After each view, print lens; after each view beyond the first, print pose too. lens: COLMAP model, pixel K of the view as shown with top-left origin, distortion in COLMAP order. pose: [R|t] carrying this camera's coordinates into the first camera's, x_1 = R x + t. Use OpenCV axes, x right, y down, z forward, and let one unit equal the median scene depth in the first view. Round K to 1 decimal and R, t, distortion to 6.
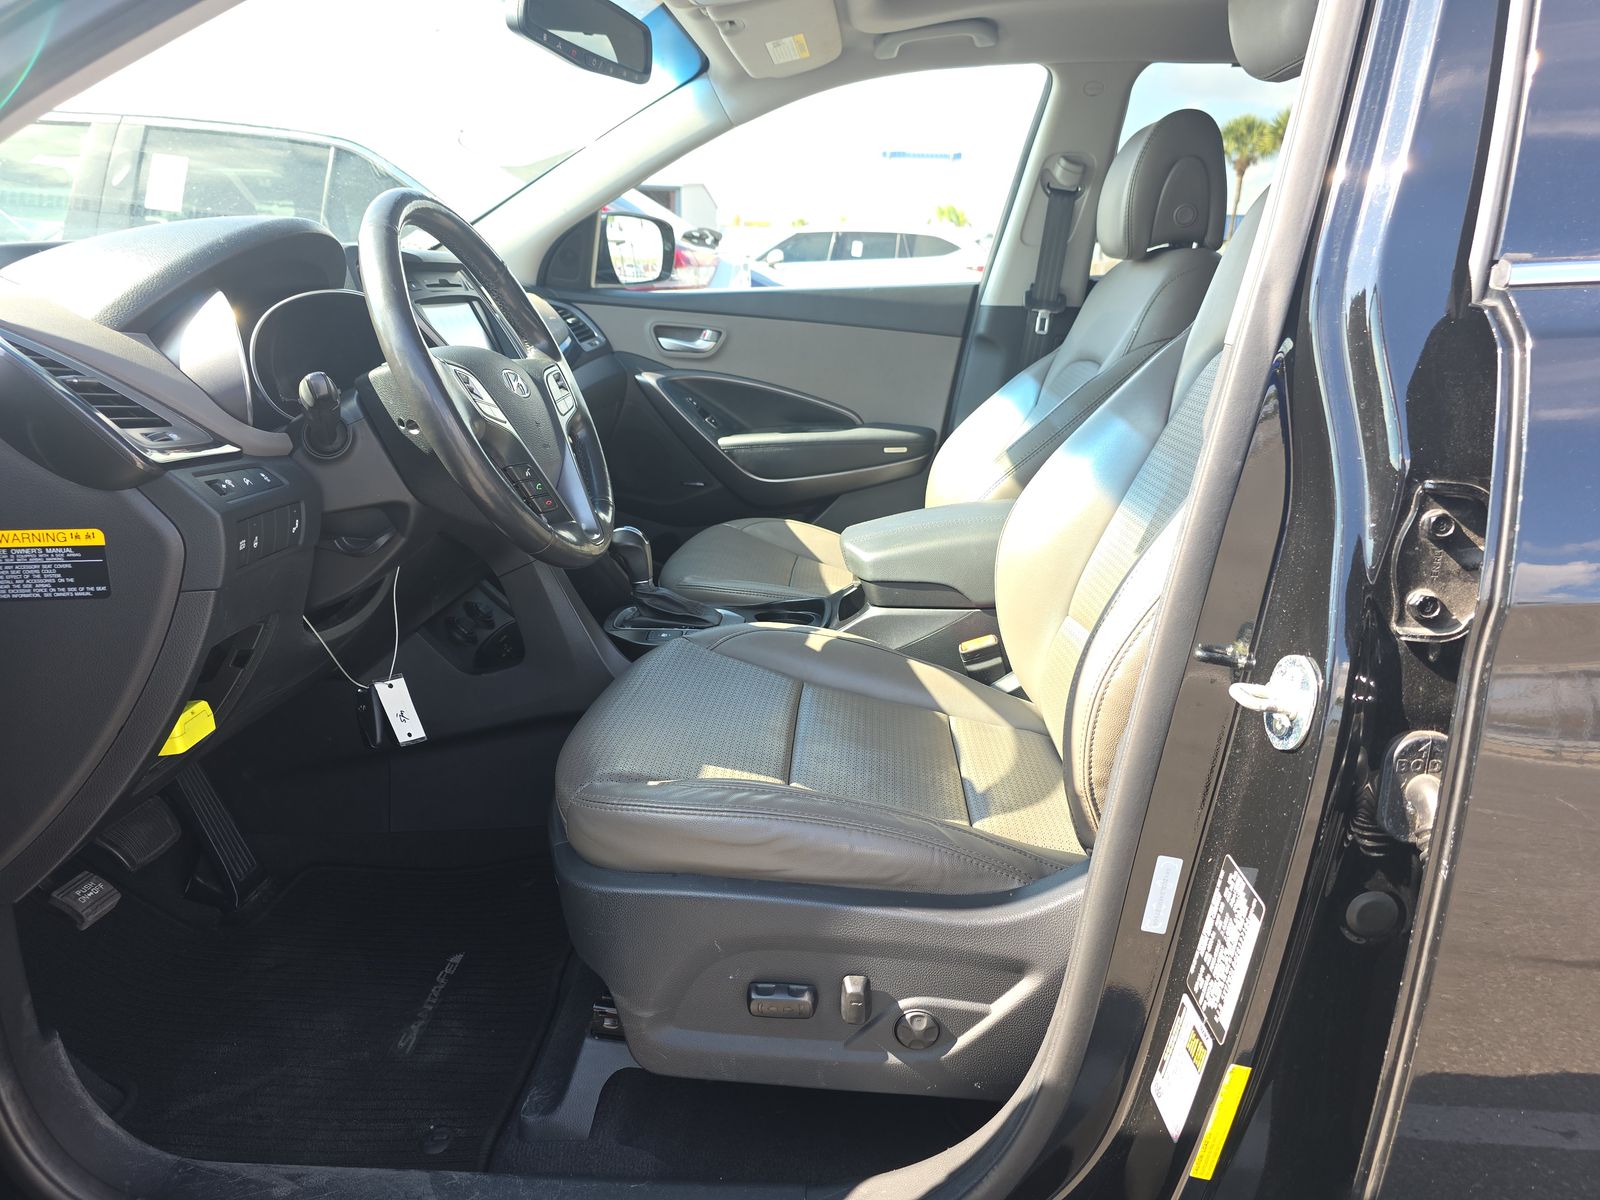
lens RADIAL K [[1052.4, 0, 805.8], [0, 1052.4, 605.3], [0, 0, 1]] dist [0.087682, -0.081987]
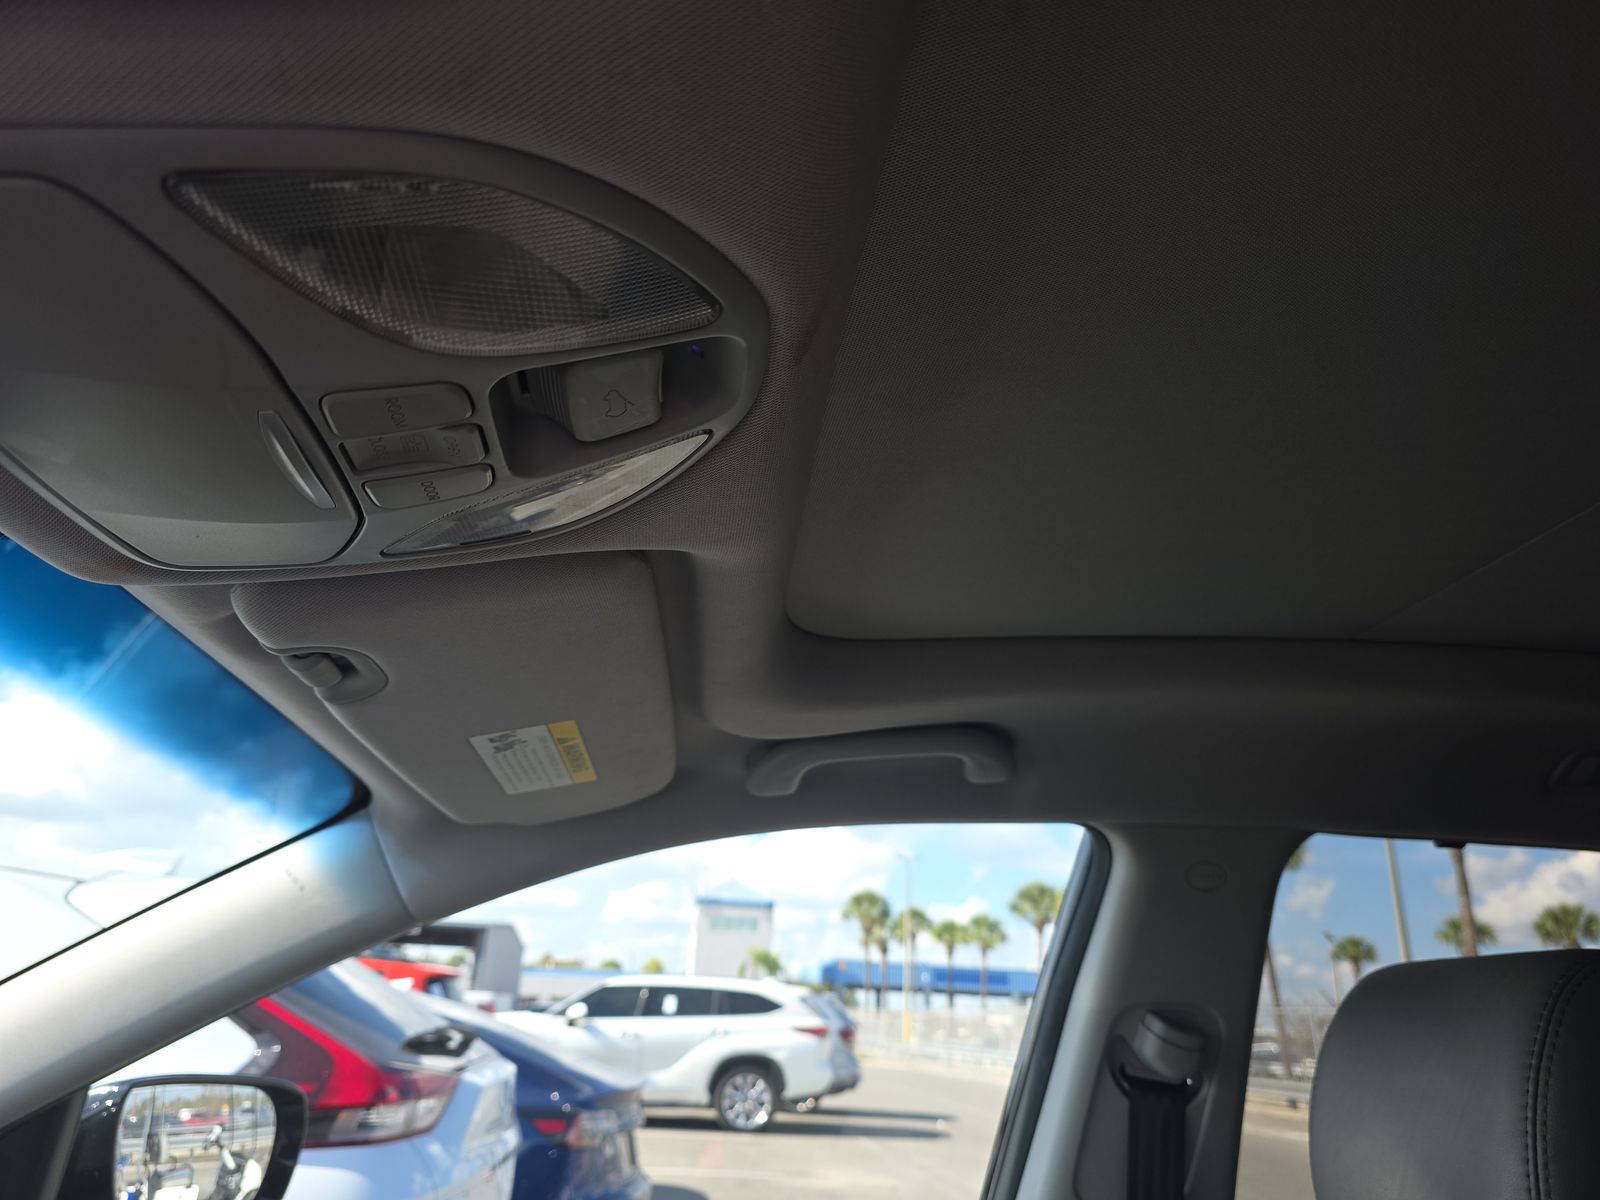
lens RADIAL K [[1052.4, 0, 805.8], [0, 1052.4, 605.3], [0, 0, 1]] dist [0.087682, -0.081987]
pose [[0.986080, 0.072478, 0.149641, 0.016065], [0.036504, 0.783666, -0.620109, -0.280291], [-0.162213, 0.616940, 0.770112, 0.571596]]
